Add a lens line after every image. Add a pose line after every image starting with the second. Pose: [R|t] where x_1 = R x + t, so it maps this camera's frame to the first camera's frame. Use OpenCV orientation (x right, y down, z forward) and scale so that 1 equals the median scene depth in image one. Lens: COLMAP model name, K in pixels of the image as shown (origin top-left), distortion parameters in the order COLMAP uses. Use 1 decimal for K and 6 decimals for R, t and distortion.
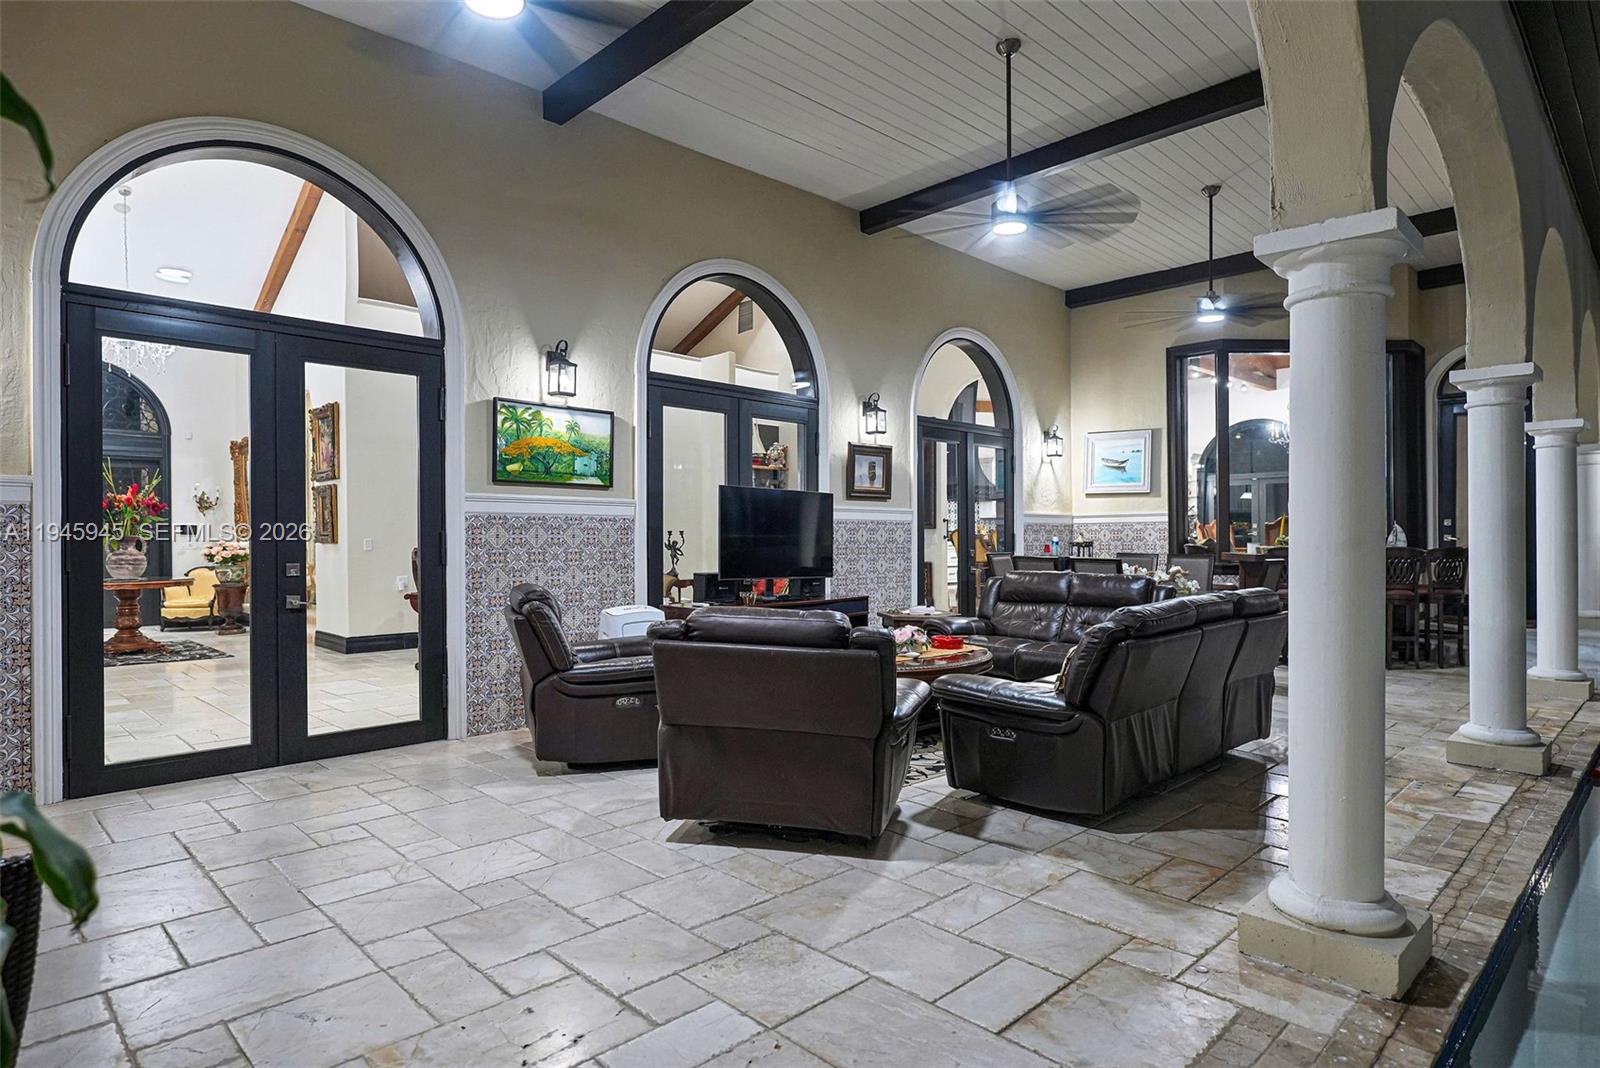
lens RADIAL K [[891.5, 0, 778.2], [0, 891.5, 538.7], [0, 0, 1]] dist [-0.011864, 0.006089]
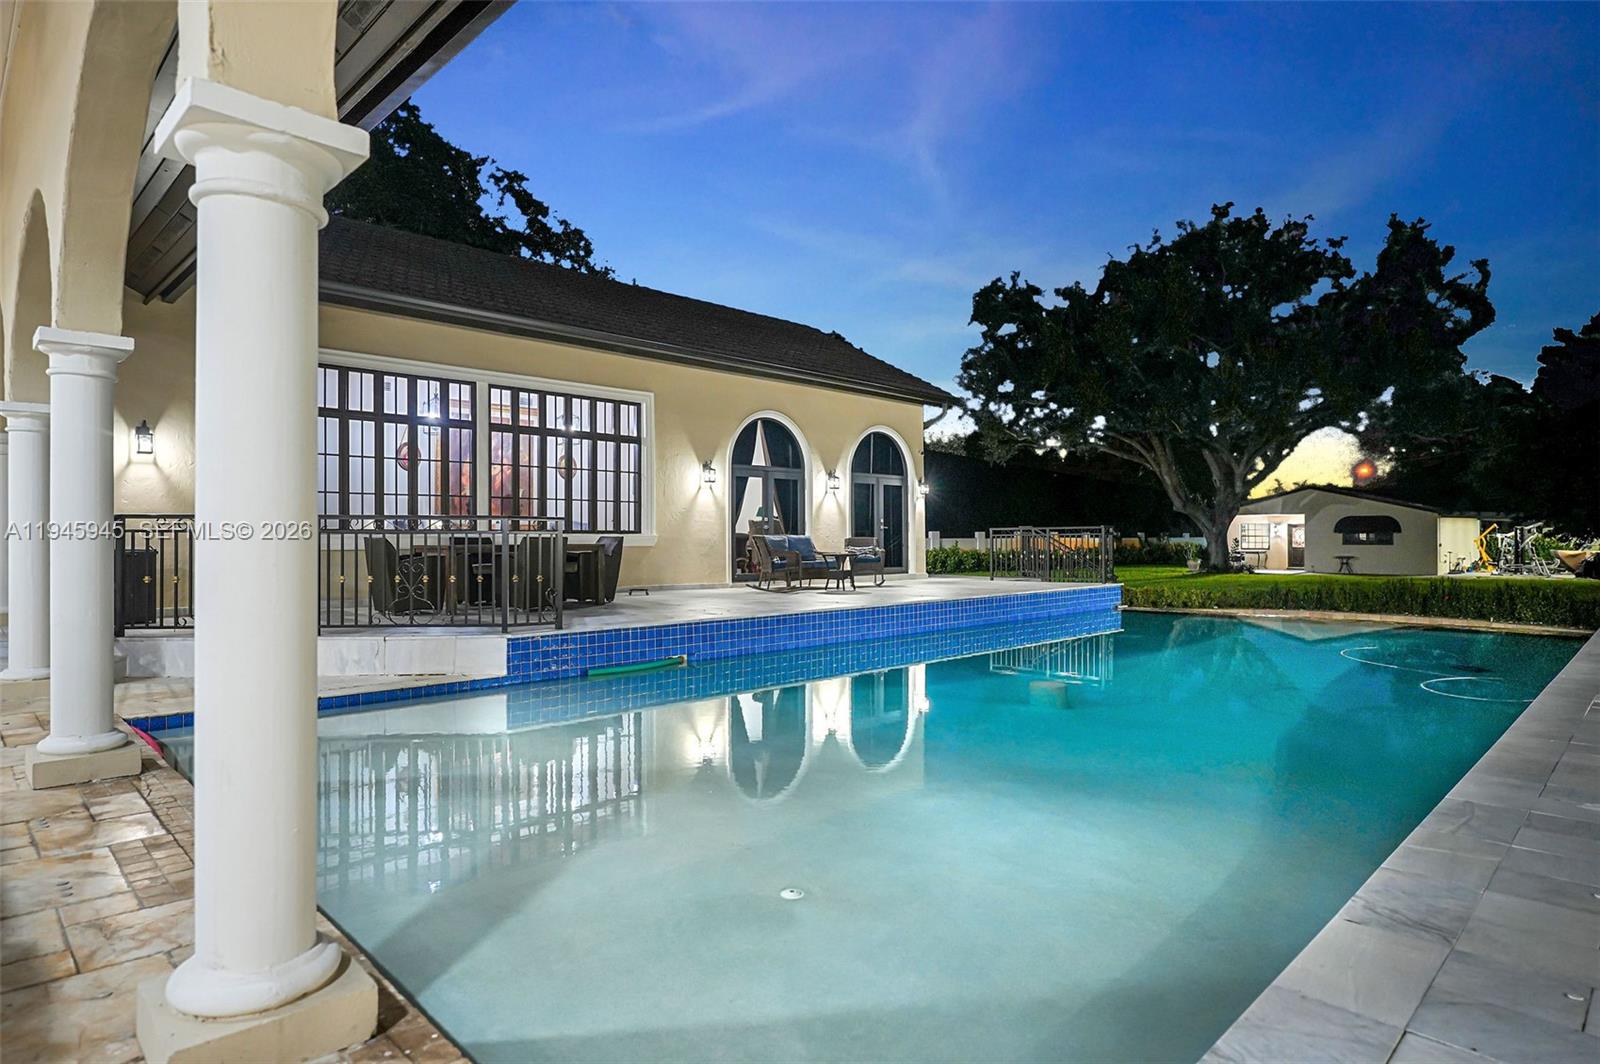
lens RADIAL K [[891.5, 0, 793.7], [0, 891.5, 536.8], [0, 0, 1]] dist [-0.011864, 0.006089]
pose [[-0.000197, 0.002440, 0.999997, -0.121763], [-0.000708, 0.999997, -0.002440, 0.018738], [-1.000000, -0.000709, -0.000195, 0.391148]]
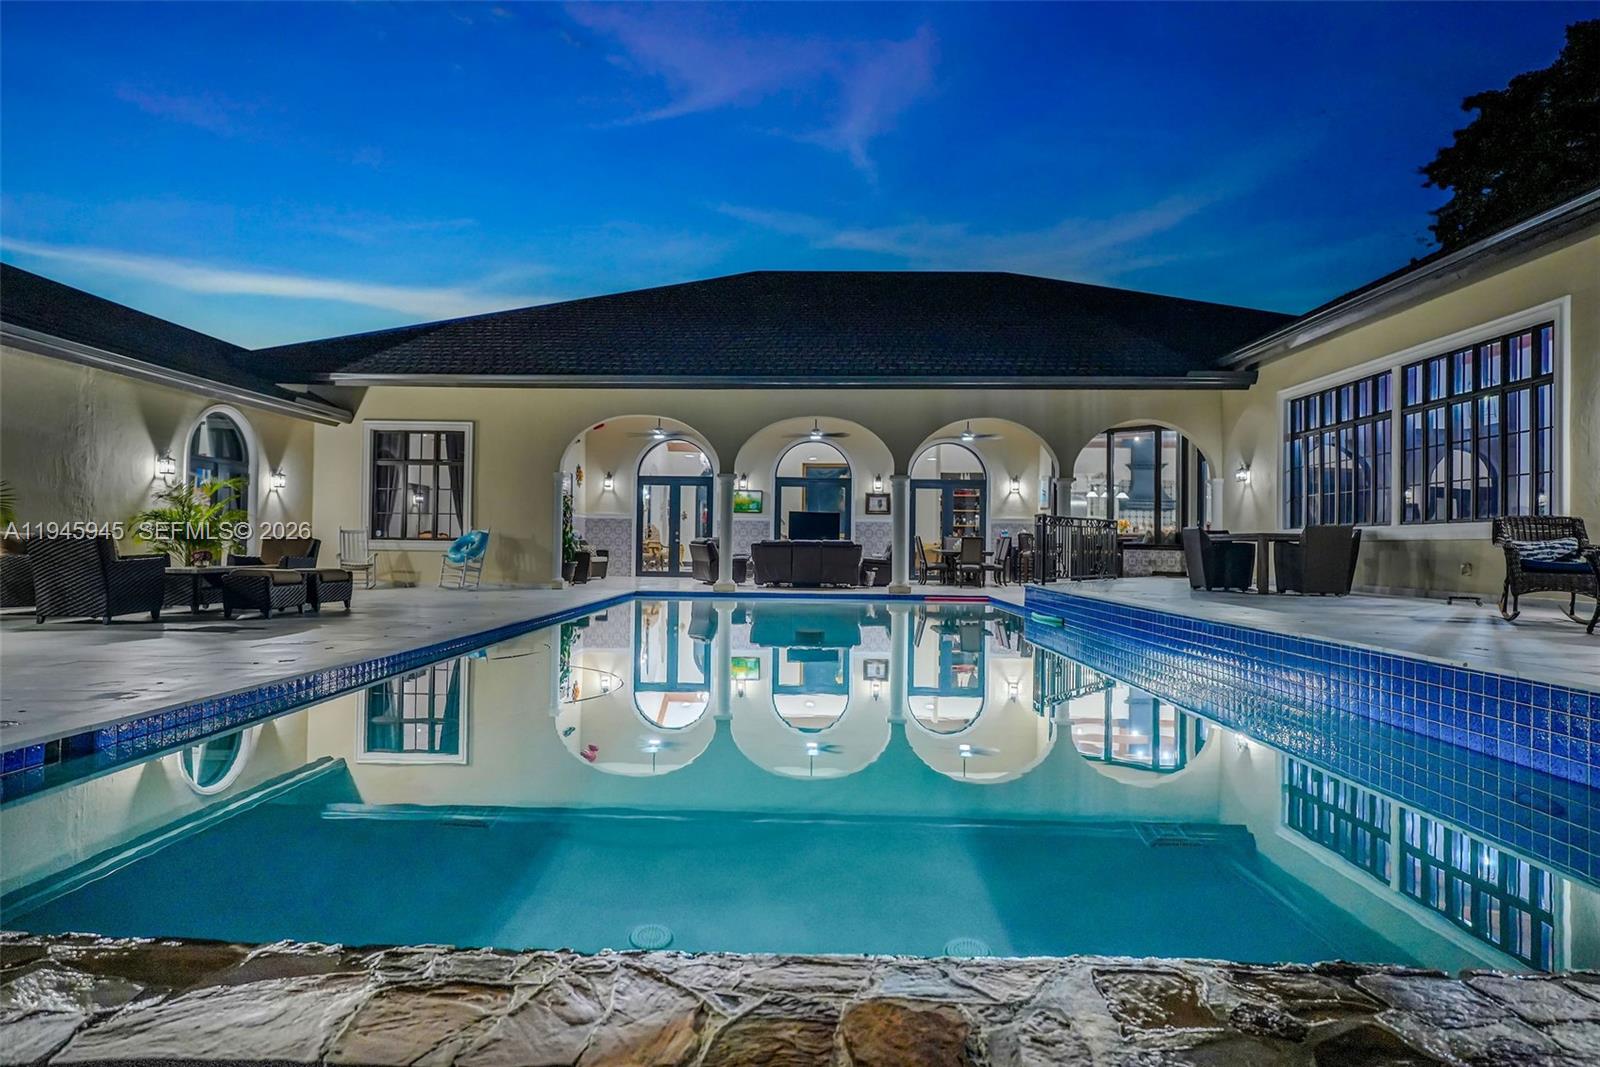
lens RADIAL K [[891.5, 0, 798.6], [0, 891.5, 533.3], [0, 0, 1]] dist [-0.011864, 0.006089]
pose [[0.708102, 0.001620, -0.706109, 3.146551], [-0.014225, 0.999827, -0.011971, 0.083679], [0.705967, 0.018521, 0.708002, -1.790769]]
